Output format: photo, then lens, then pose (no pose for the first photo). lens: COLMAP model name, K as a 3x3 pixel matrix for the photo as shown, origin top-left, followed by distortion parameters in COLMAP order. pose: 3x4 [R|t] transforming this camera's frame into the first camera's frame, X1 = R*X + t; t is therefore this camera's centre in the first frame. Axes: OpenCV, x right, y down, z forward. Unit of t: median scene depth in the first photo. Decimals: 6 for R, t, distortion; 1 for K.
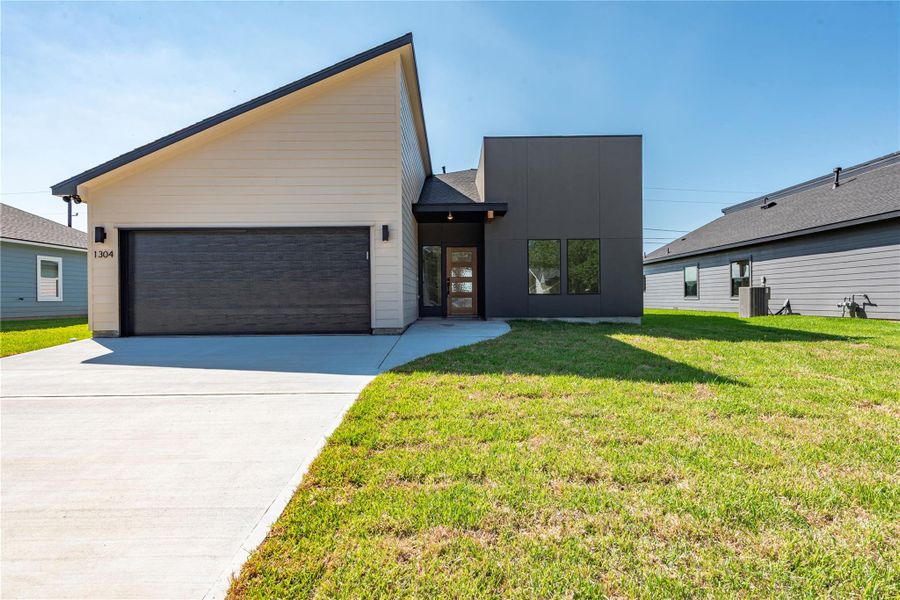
lens RADIAL K [[381.2, 0, 451.7], [0, 381.2, 298.8], [0, 0, 1]] dist [0.011714, -0.000258]
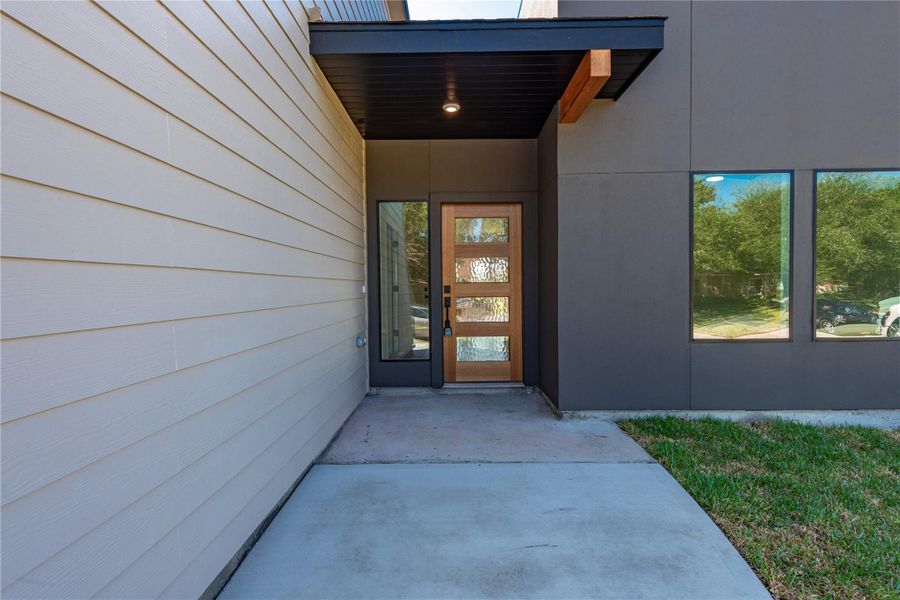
lens RADIAL K [[381.2, 0, 451.7], [0, 381.2, 298.8], [0, 0, 1]] dist [0.011714, -0.000258]
pose [[1.000000, -0.000251, -0.000271, -0.004377], [0.000257, 0.999736, 0.022979, -0.054828], [0.000265, -0.022979, 0.999736, 0.678769]]
